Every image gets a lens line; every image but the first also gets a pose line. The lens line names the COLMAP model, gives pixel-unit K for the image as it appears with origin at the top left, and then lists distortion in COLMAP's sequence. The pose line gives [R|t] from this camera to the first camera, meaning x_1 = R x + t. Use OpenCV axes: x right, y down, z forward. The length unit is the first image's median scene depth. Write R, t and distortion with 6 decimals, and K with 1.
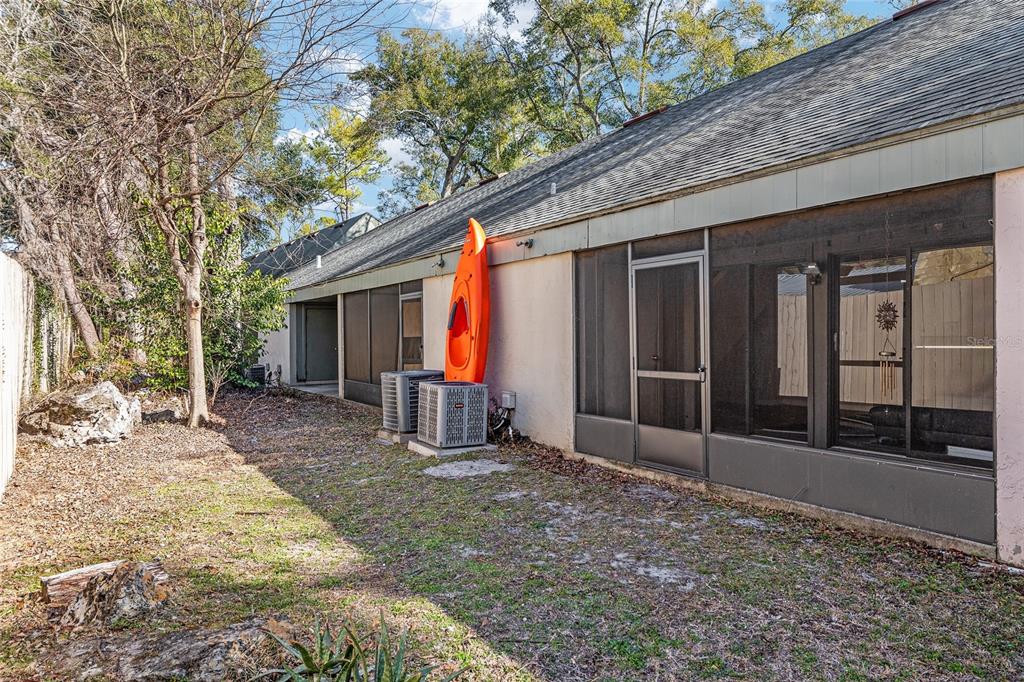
lens RADIAL K [[680.0, 0, 511.8], [0, 680.0, 341.6], [0, 0, 1]] dist [-0.001036, 0.000277]
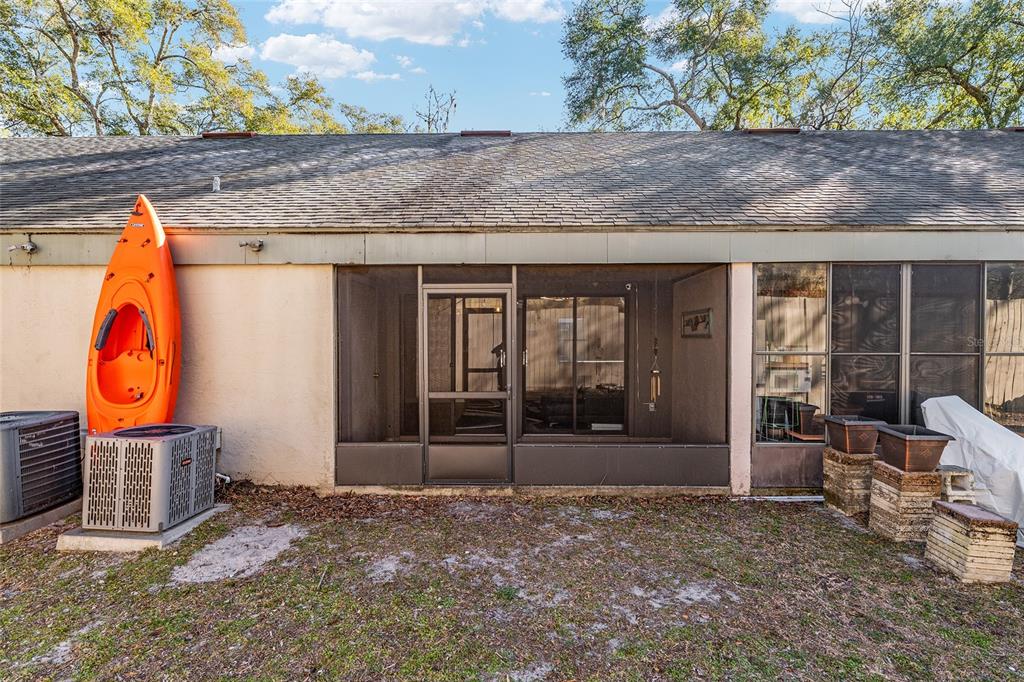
lens RADIAL K [[467.7, 0, 512.0], [0, 467.7, 341.4], [0, 0, 1]] dist [-0.001009, -0.000594]
pose [[0.541084, 0.001687, 0.840967, -0.336198], [-0.000440, 0.999998, -0.001723, -0.032490], [-0.840968, 0.000562, 0.541084, 0.513598]]
